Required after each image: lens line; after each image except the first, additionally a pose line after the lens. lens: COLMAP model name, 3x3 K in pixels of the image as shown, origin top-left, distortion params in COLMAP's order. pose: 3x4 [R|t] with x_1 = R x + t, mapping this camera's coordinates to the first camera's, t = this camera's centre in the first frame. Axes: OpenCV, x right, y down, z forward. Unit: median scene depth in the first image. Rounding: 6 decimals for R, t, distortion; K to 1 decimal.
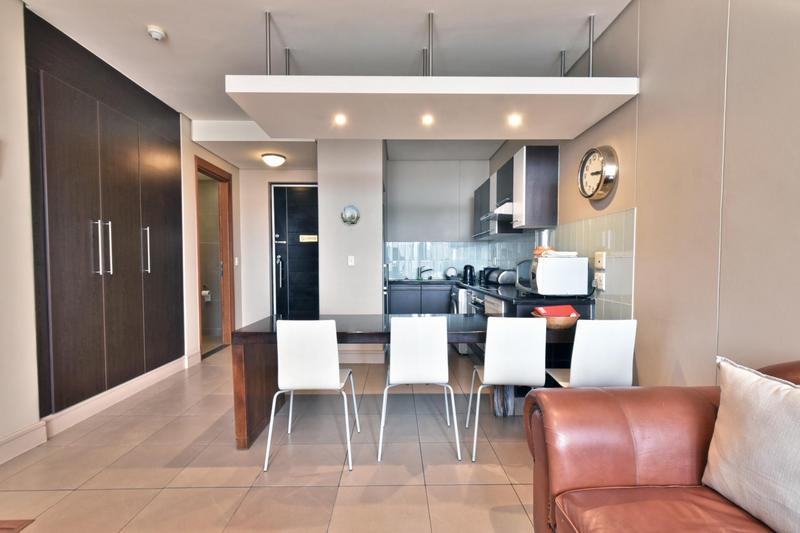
lens RADIAL K [[358.9, 0, 400.1], [0, 358.9, 278.0], [0, 0, 1]] dist [-0.001595, -0.000144]
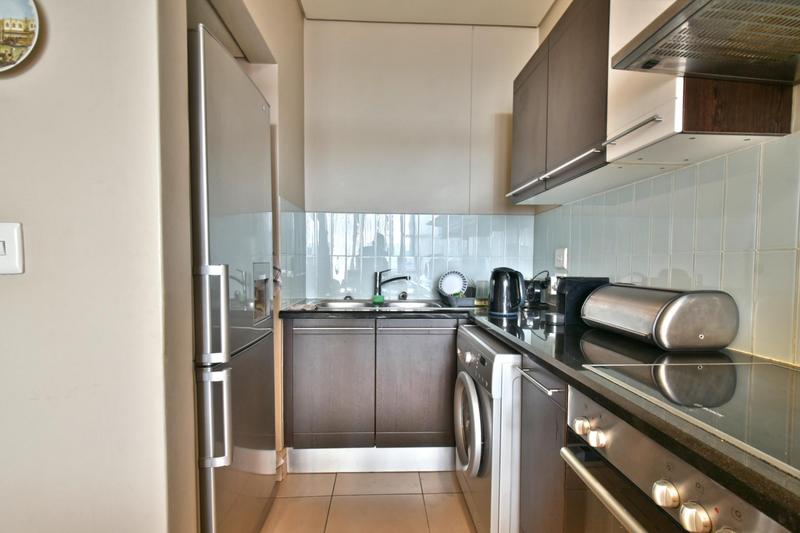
lens RADIAL K [[358.9, 0, 400.1], [0, 358.9, 278.0], [0, 0, 1]] dist [-0.001595, -0.000144]
pose [[0.999441, 0.006369, 0.032816, 0.090024], [-0.006355, 0.999980, -0.000531, -0.029848], [-0.032819, 0.000322, 0.999461, 0.777898]]
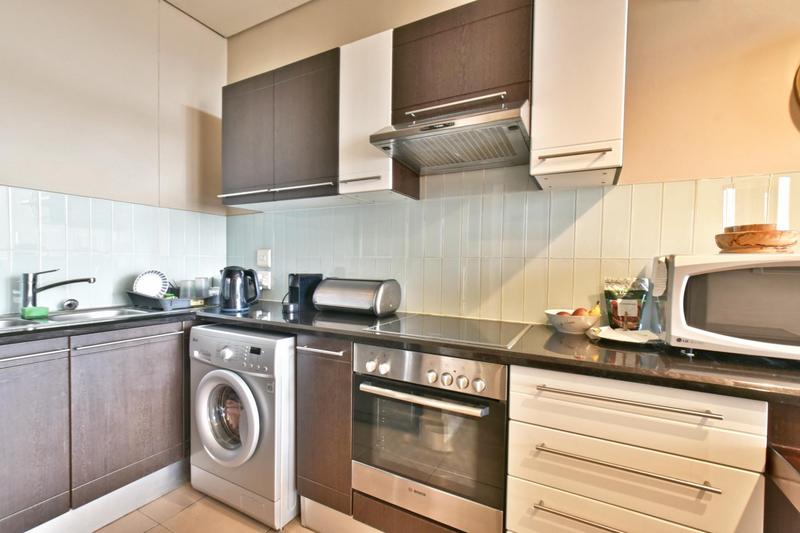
lens RADIAL K [[368.9, 0, 399.3], [0, 368.9, 274.6], [0, 0, 1]] dist [0.000471, -0.000138]
pose [[0.488860, -0.017903, 0.872179, -0.079946], [0.024466, 0.999677, 0.006806, -0.031078], [-0.872019, 0.018012, 0.489140, 0.791296]]
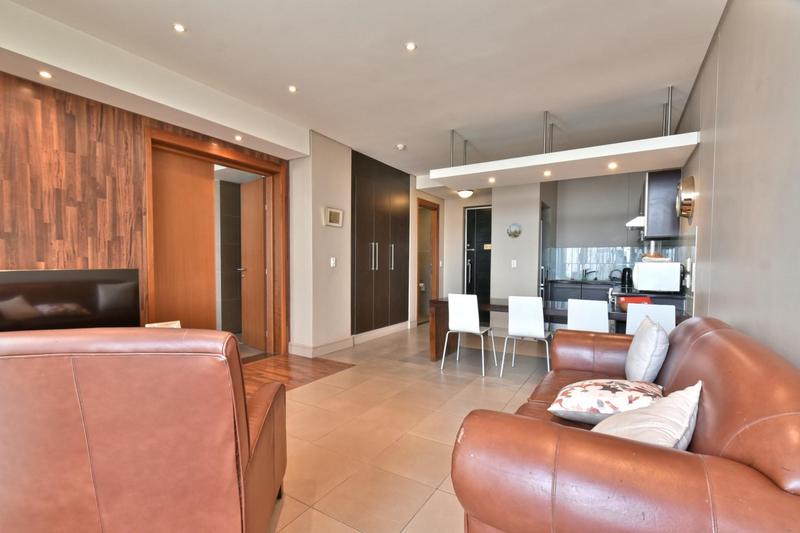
lens RADIAL K [[358.9, 0, 400.1], [0, 358.9, 278.0], [0, 0, 1]] dist [-0.001595, -0.000144]
pose [[0.842402, 0.026299, -0.538208, 0.233507], [-0.028684, 0.999581, 0.003948, 0.013508], [0.538086, 0.012112, 0.842803, -0.385964]]
